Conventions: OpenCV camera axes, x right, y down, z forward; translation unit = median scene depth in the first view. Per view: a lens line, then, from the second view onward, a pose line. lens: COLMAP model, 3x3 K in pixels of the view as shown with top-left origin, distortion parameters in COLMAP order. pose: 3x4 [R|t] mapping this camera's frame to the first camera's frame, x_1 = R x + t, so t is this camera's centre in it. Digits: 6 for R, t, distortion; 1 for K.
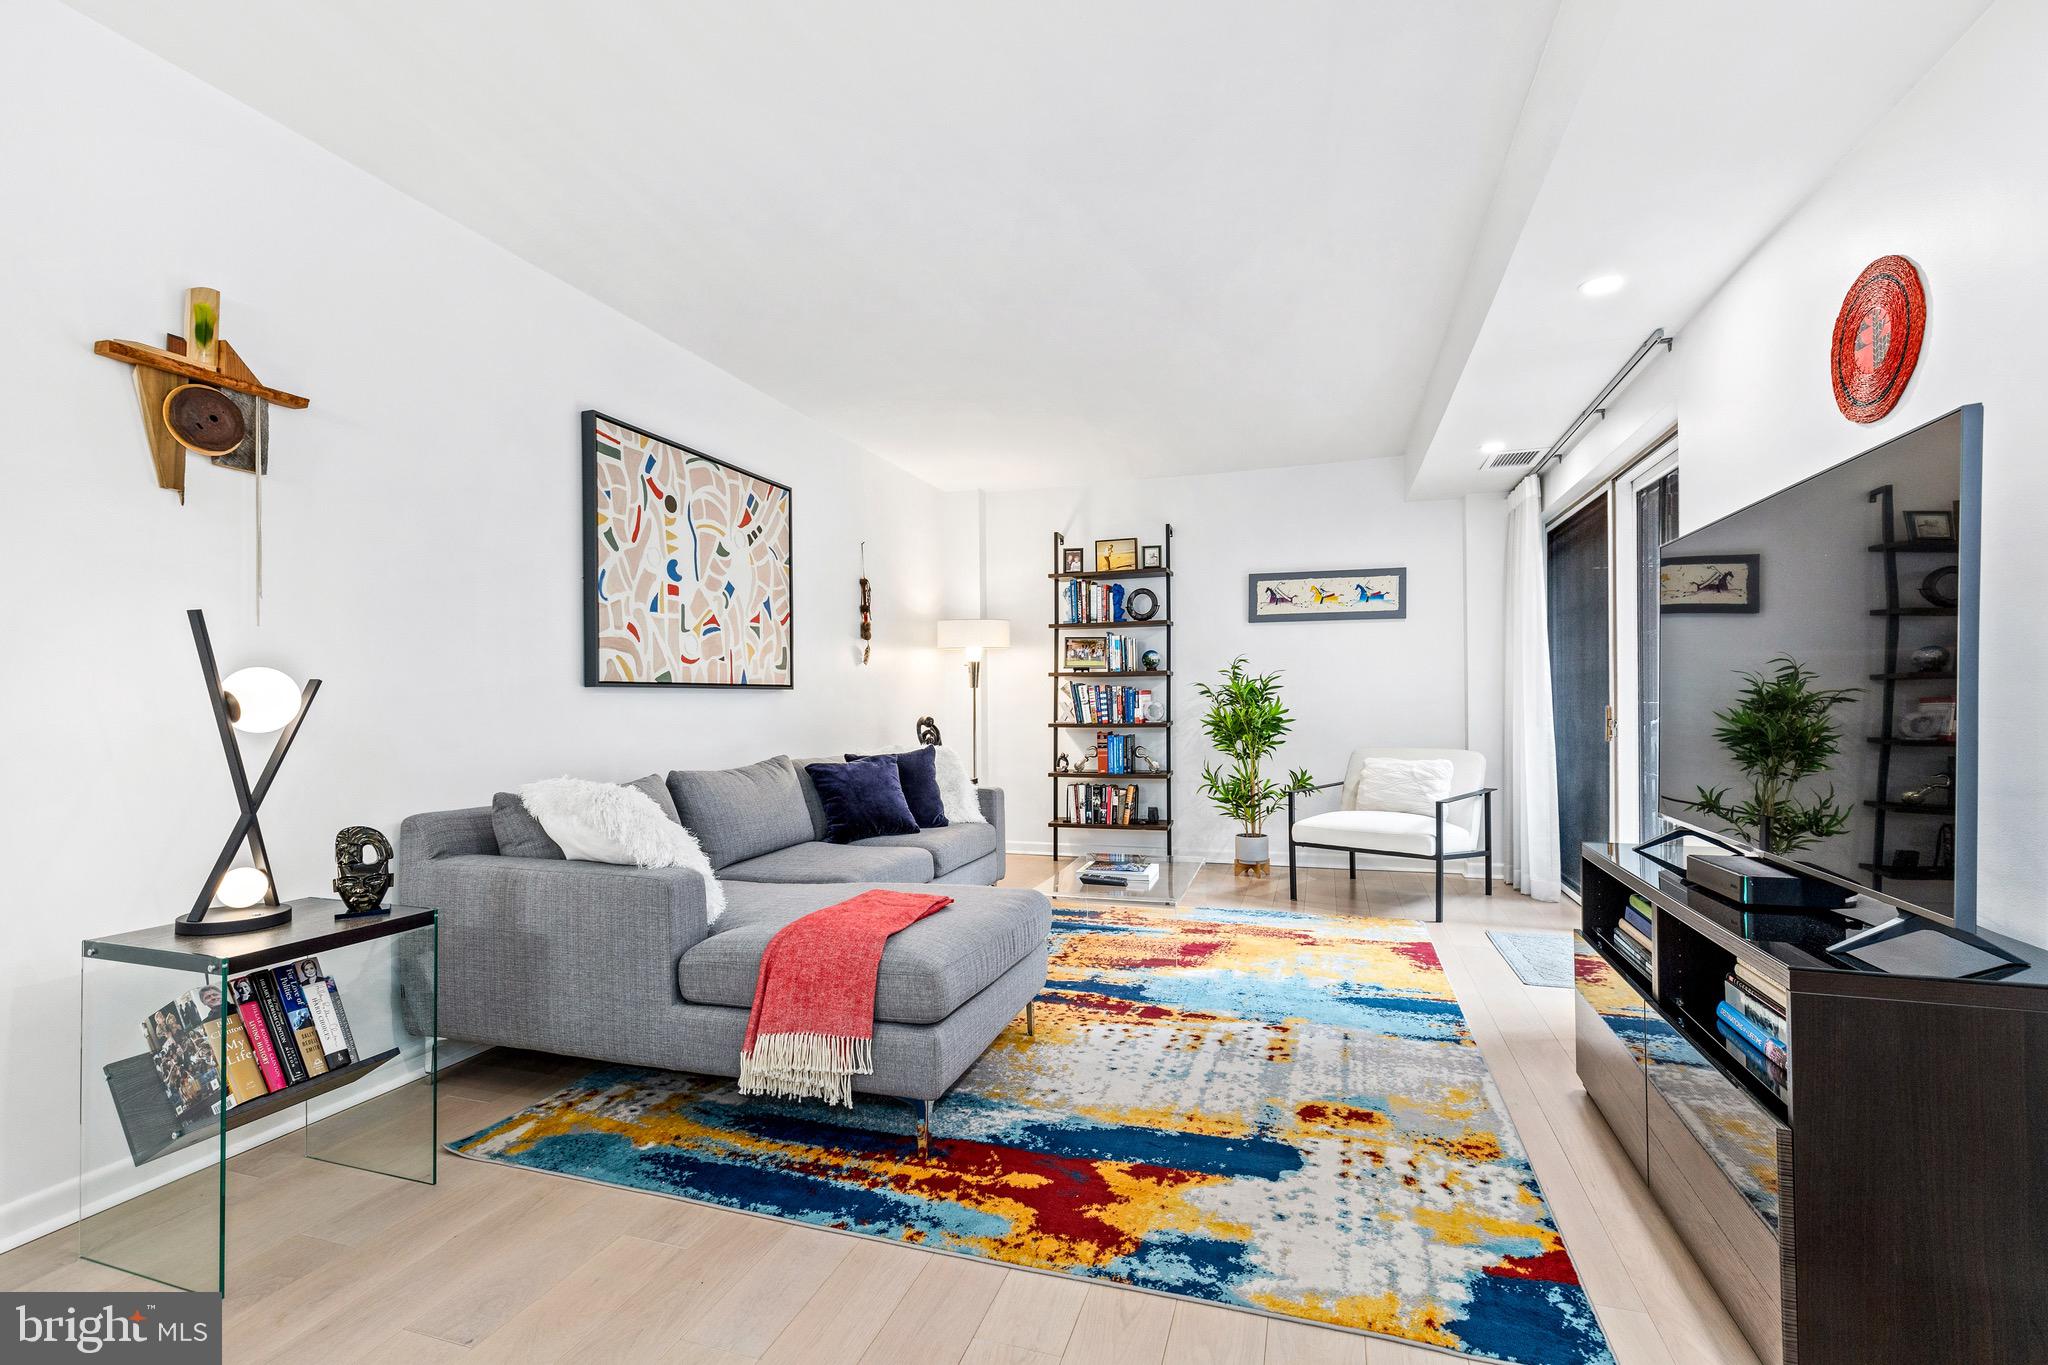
lens RADIAL K [[935.9, 0, 1023.2], [0, 935.9, 689.7], [0, 0, 1]] dist [0.001891, 0.000100]
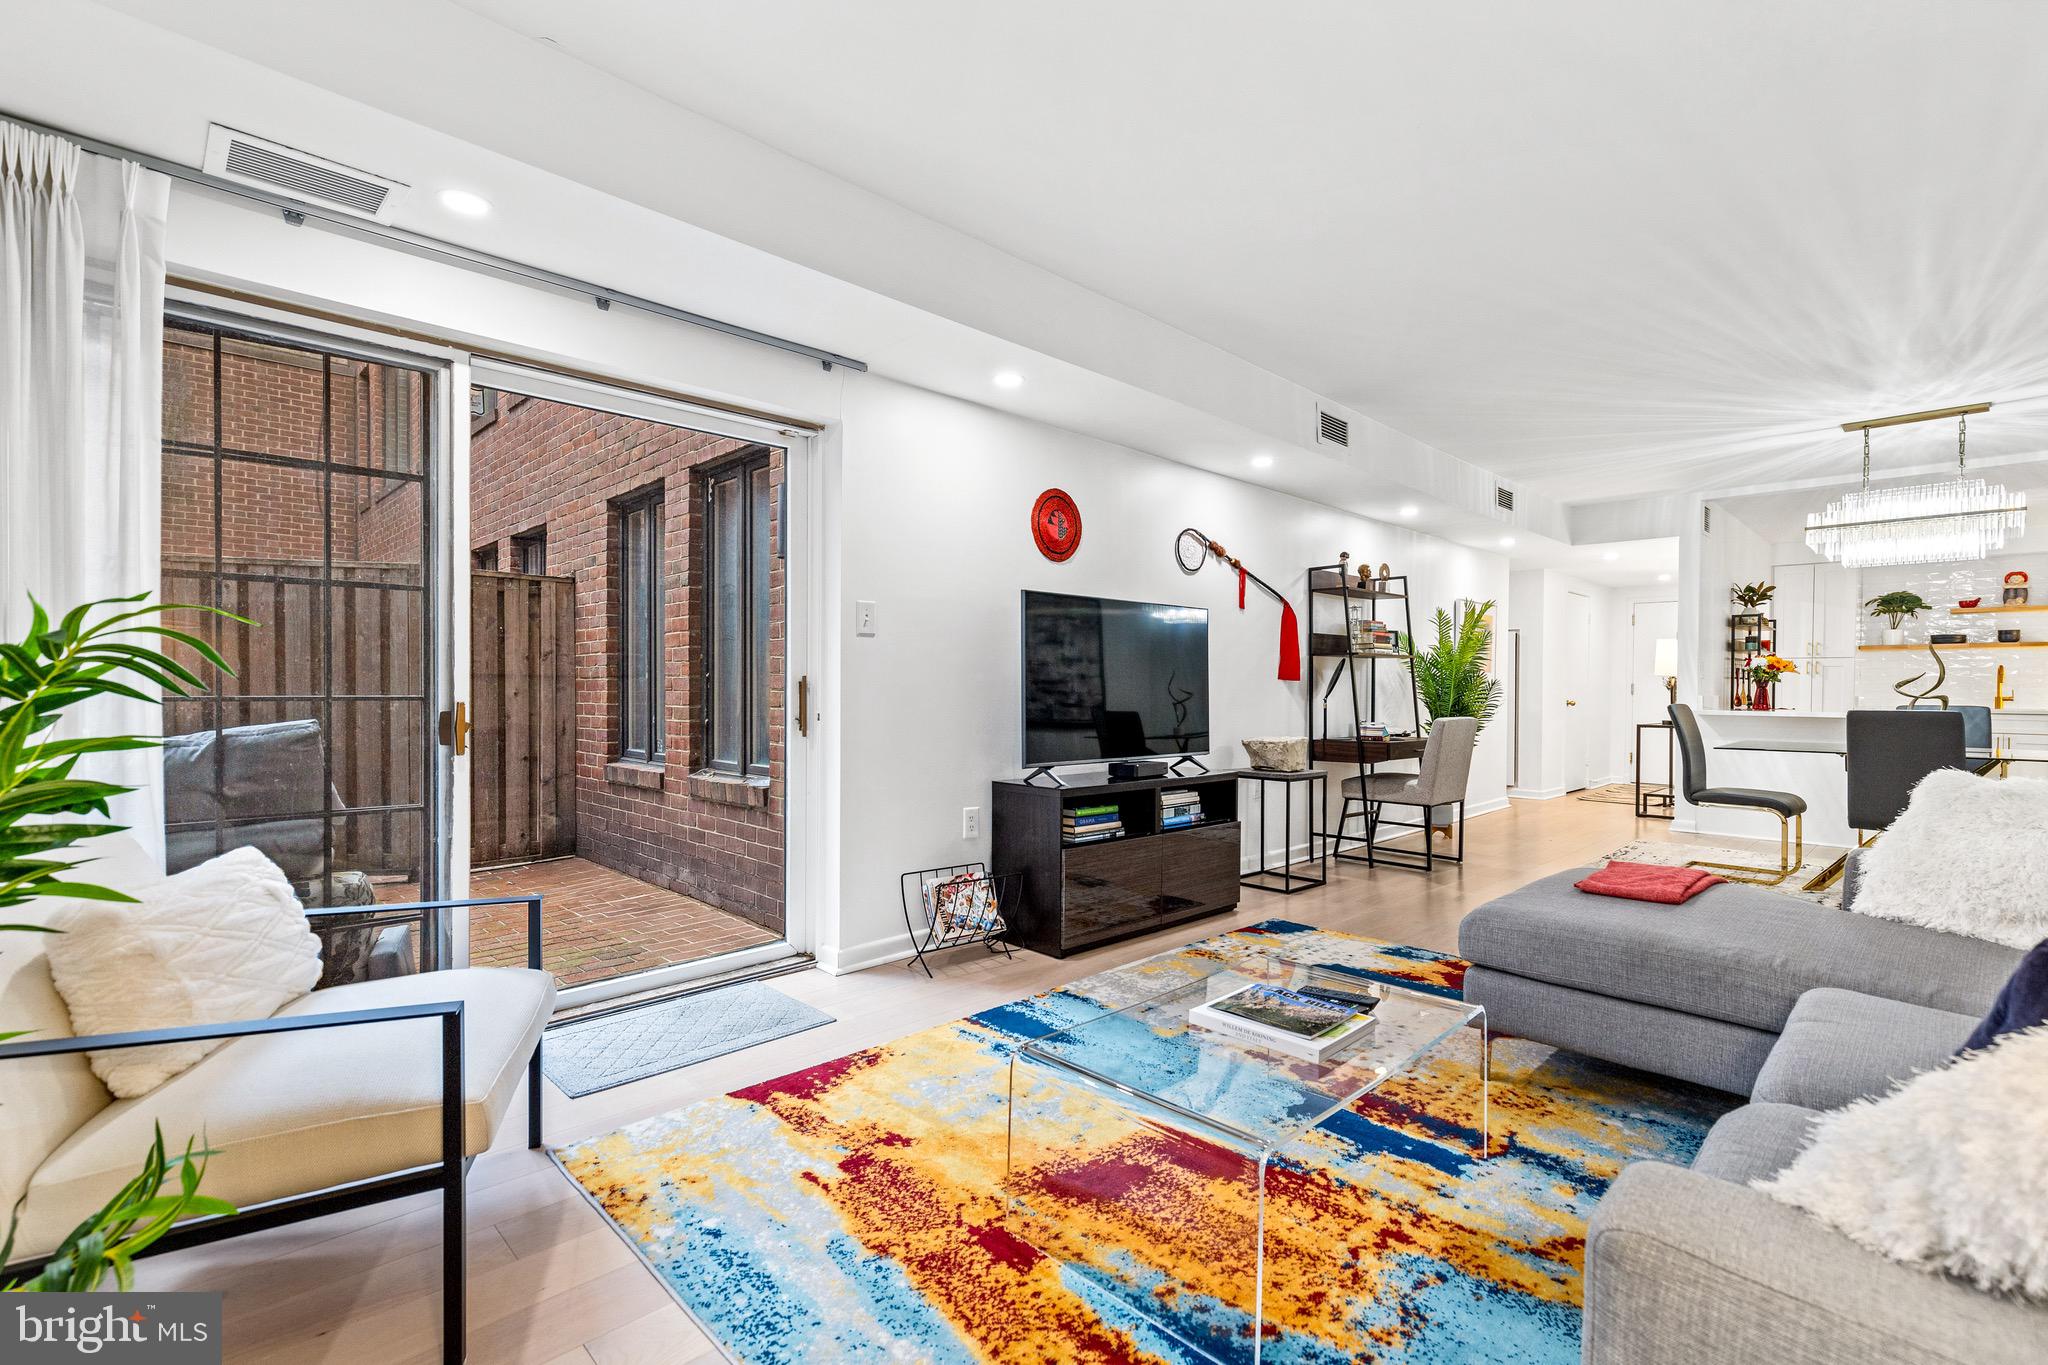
lens RADIAL K [[935.9, 0, 1023.8], [0, 935.9, 693.1], [0, 0, 1]] dist [0.001891, 0.000100]
pose [[-0.885782, 0.008203, 0.464029, -0.024209], [0.003214, 0.999928, -0.011540, 0.039369], [-0.464090, -0.008730, -0.885745, 2.701084]]
